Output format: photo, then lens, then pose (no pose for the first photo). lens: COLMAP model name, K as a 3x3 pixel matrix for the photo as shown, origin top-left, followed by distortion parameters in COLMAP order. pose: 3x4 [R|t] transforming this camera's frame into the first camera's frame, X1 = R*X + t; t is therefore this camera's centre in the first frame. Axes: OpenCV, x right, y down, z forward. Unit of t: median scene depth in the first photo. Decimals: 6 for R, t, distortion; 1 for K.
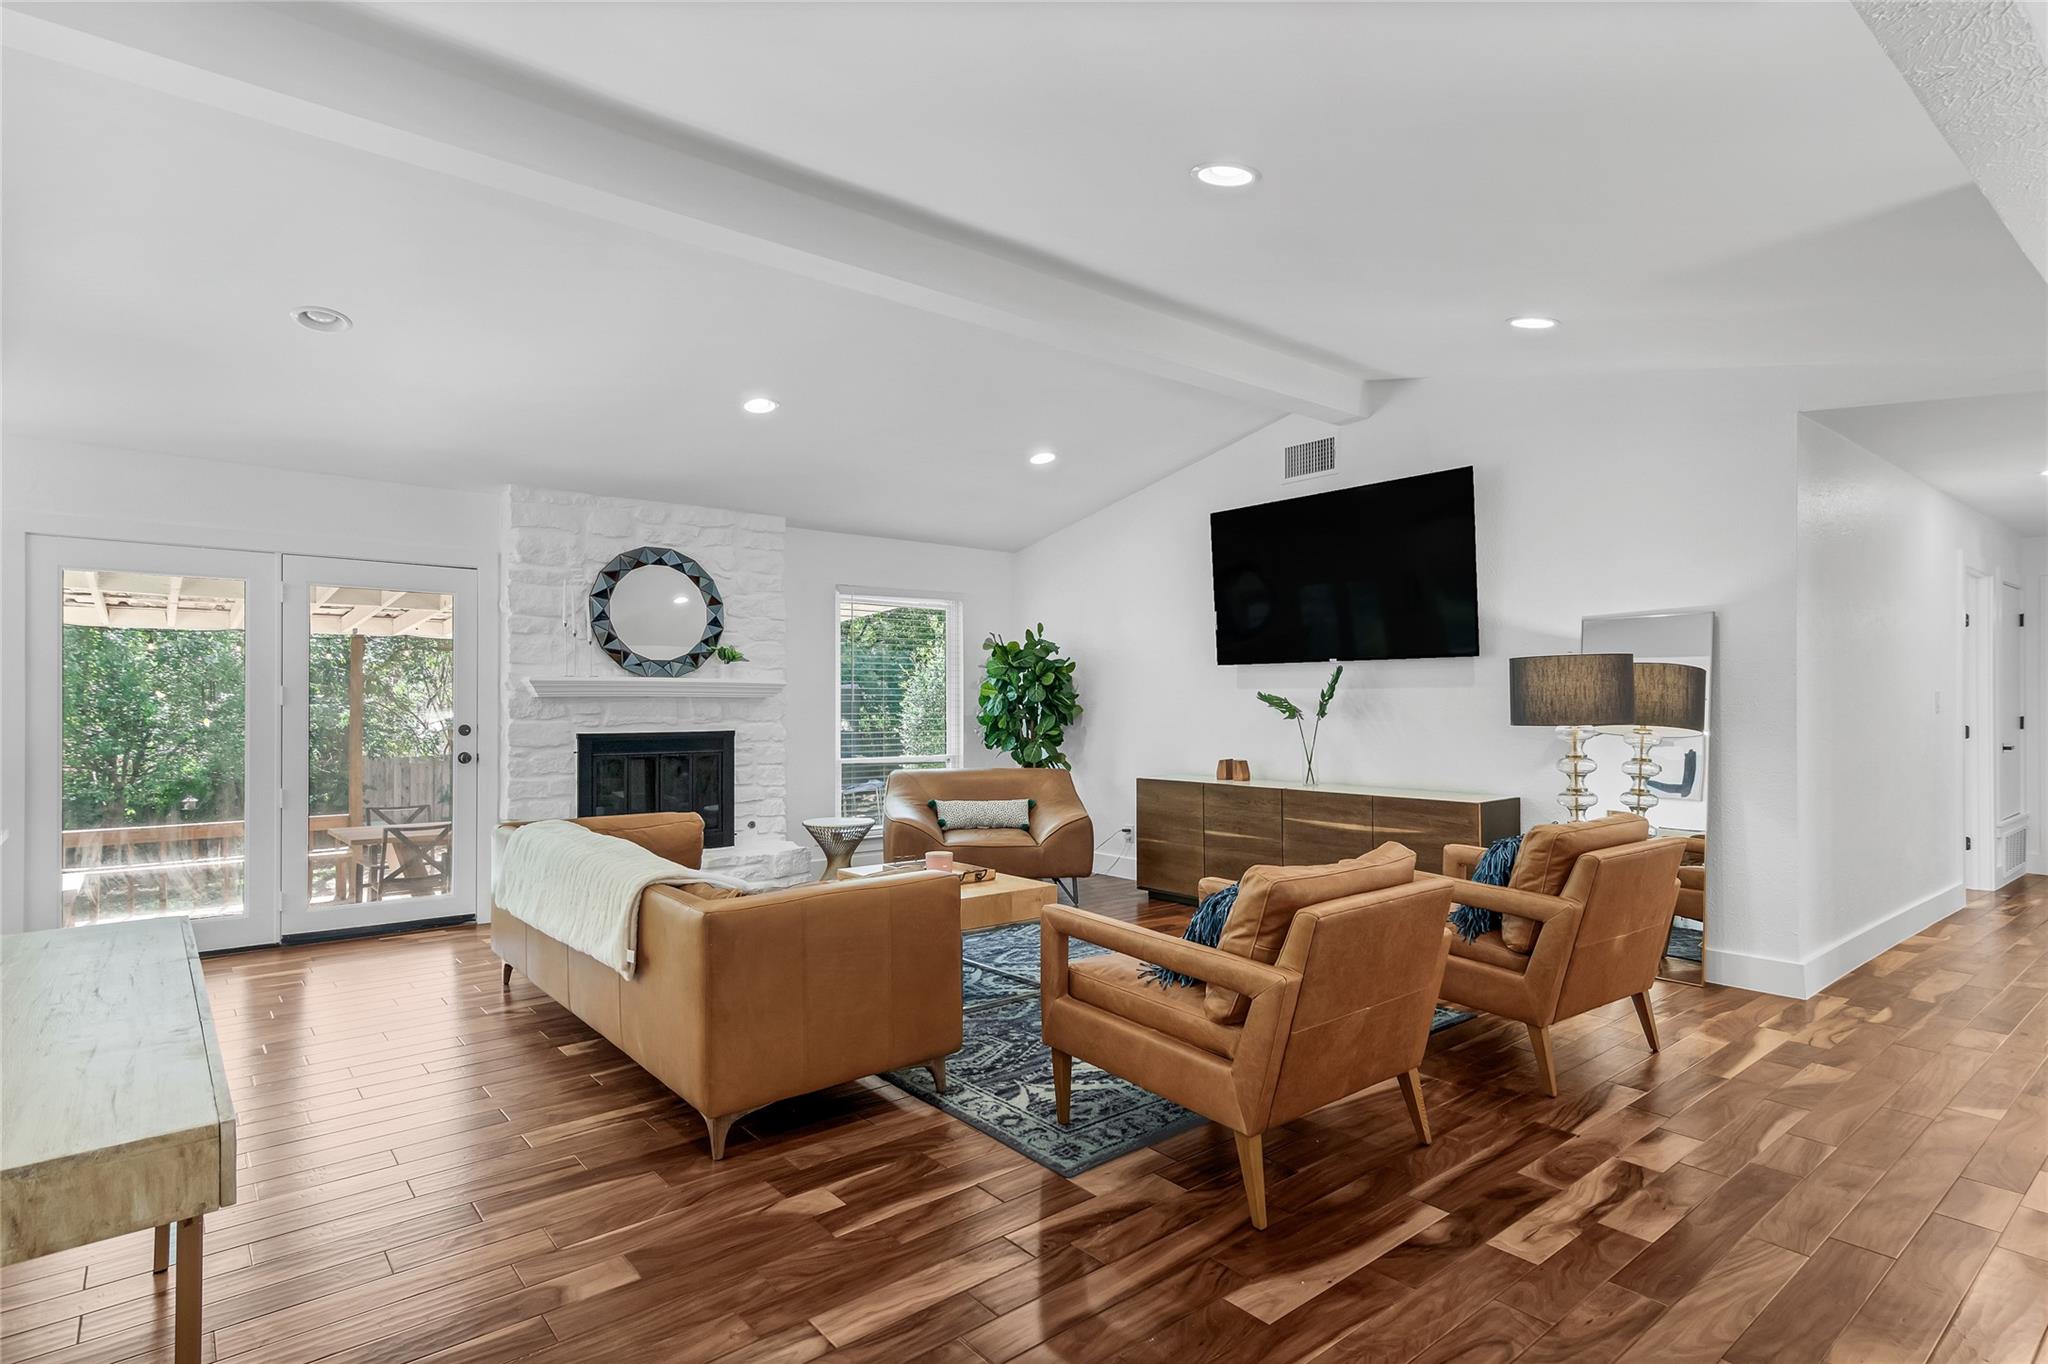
lens RADIAL K [[1034.5, 0, 1053.7], [0, 1034.5, 686.5], [0, 0, 1]] dist [0.001832, 0.000246]
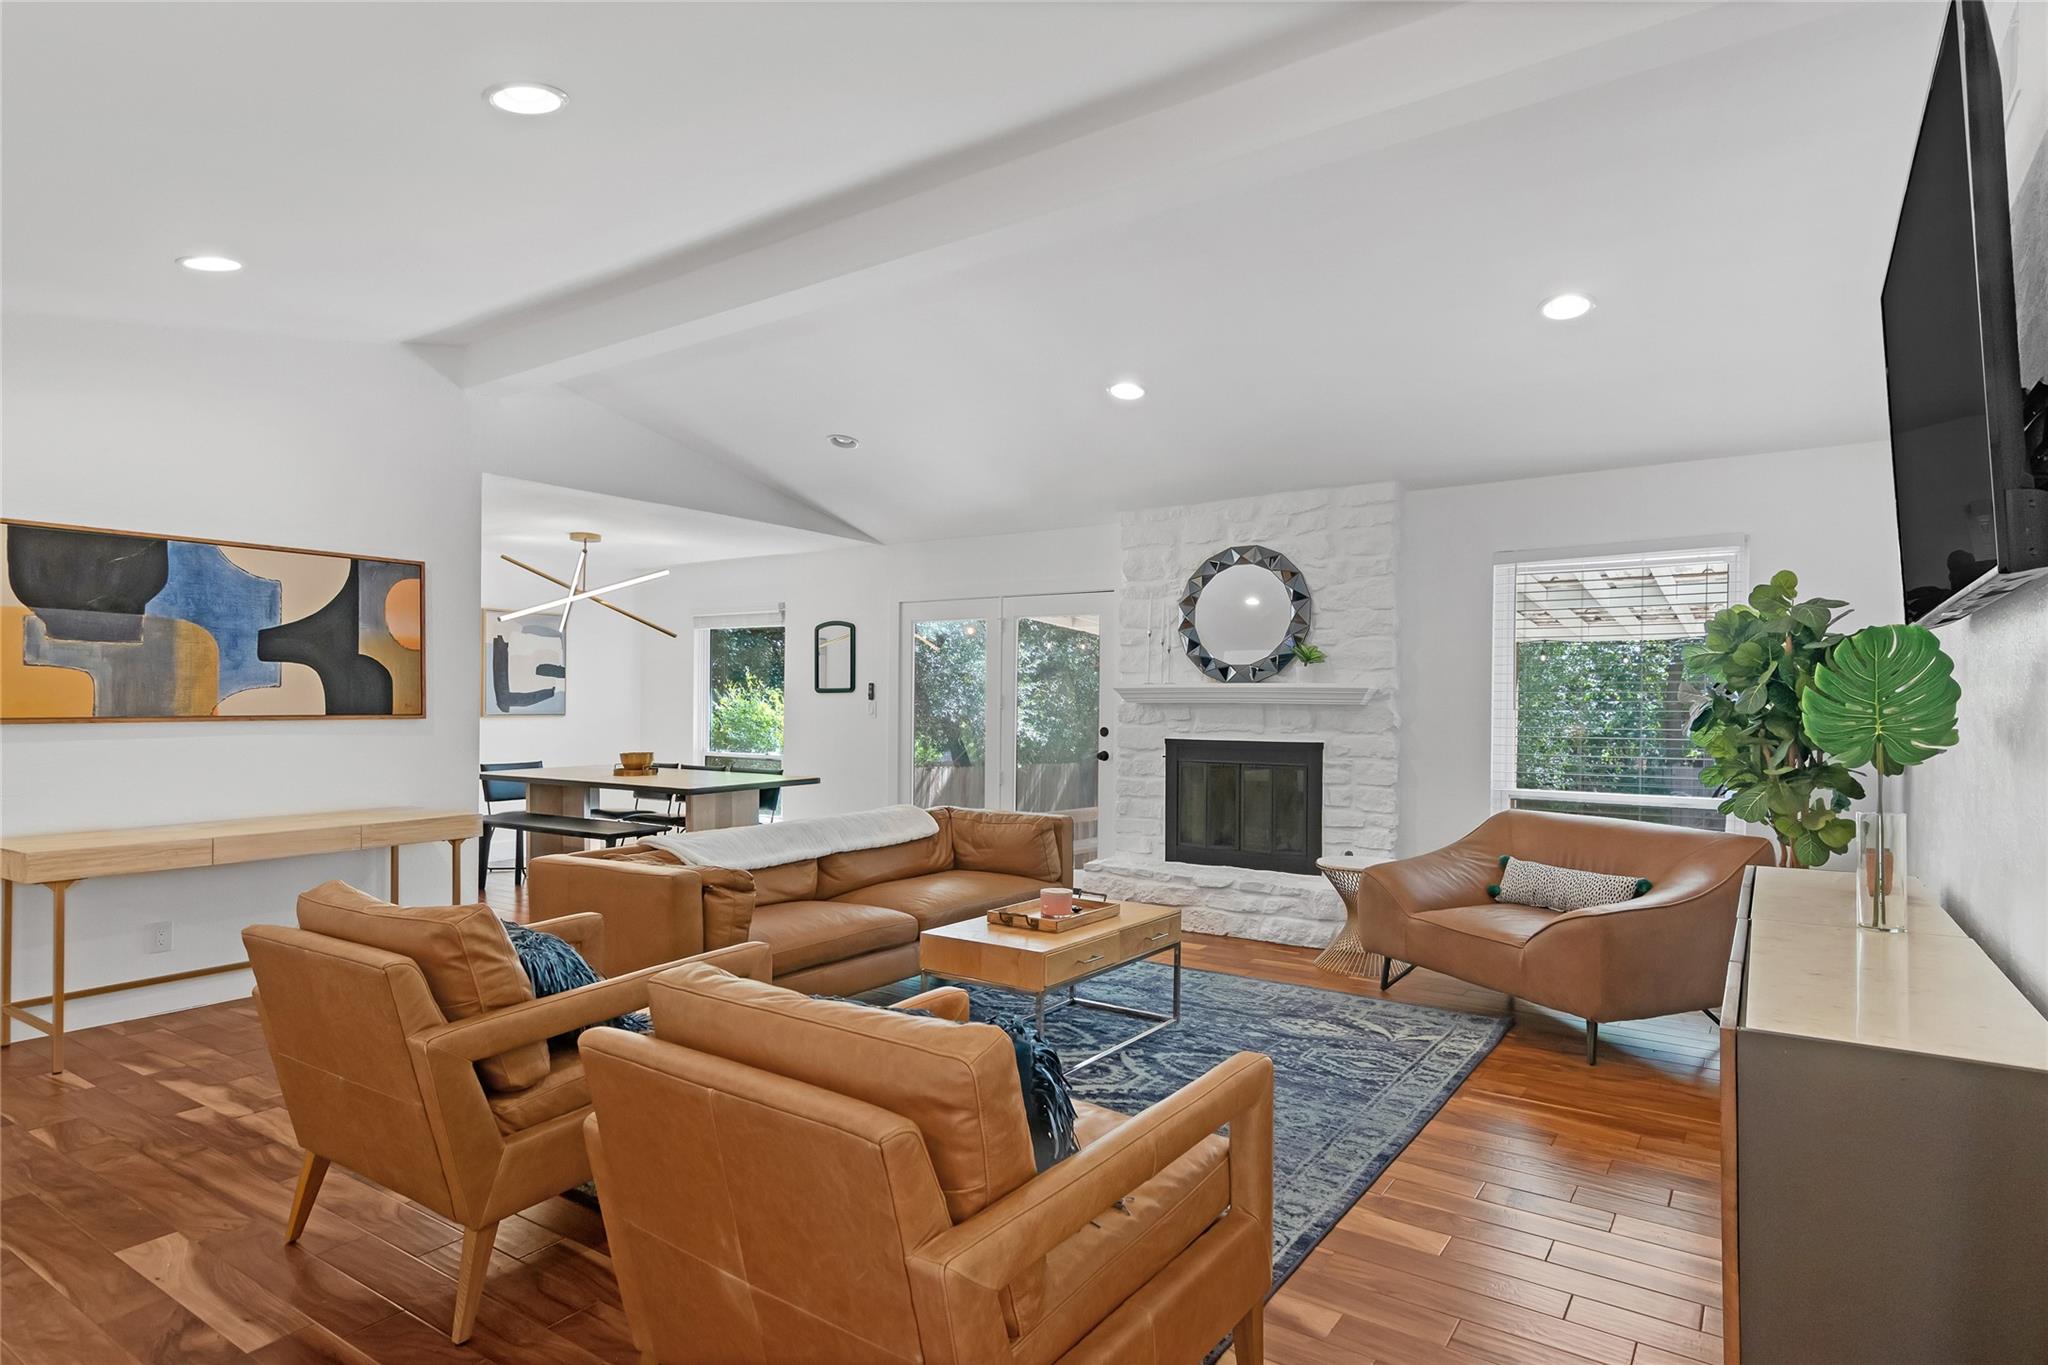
lens RADIAL K [[1084.4, 0, 1000.1], [0, 1084.4, 701.8], [0, 0, 1]] dist [0.038649, 0.000101]
pose [[0.263570, -0.000347, -0.964640, 0.523417], [0.006145, 0.999980, 0.001319, 0.005873], [0.964621, -0.006275, 0.263567, 0.525827]]
